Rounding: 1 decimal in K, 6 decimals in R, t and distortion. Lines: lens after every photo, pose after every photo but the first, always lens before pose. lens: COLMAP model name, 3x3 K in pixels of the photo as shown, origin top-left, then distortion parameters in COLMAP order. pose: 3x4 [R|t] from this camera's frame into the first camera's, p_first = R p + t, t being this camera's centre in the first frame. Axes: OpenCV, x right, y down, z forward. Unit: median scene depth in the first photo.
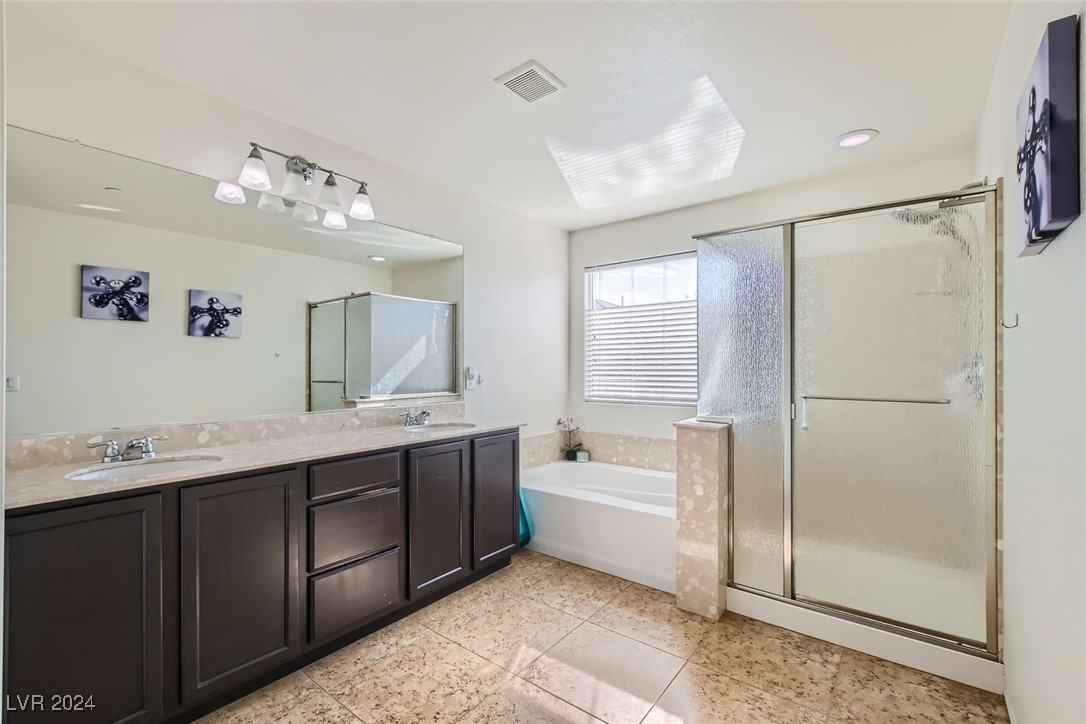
lens RADIAL K [[472.3, 0, 551.4], [0, 472.3, 365.1], [0, 0, 1]] dist [0.007262, -0.002182]
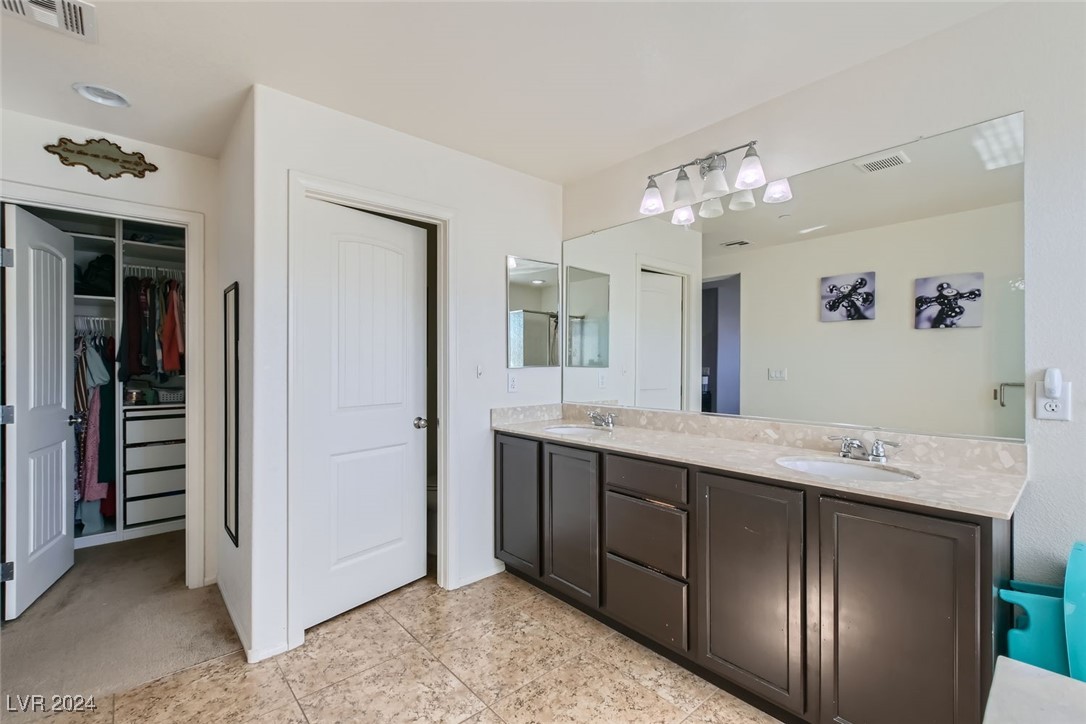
lens RADIAL K [[472.3, 0, 551.0], [0, 472.3, 361.1], [0, 0, 1]] dist [0.007262, -0.002182]
pose [[-0.168352, 0.004781, -0.985715, 0.292868], [0.005433, 0.999978, 0.003922, -0.007863], [0.985712, -0.004695, -0.168375, 0.491078]]
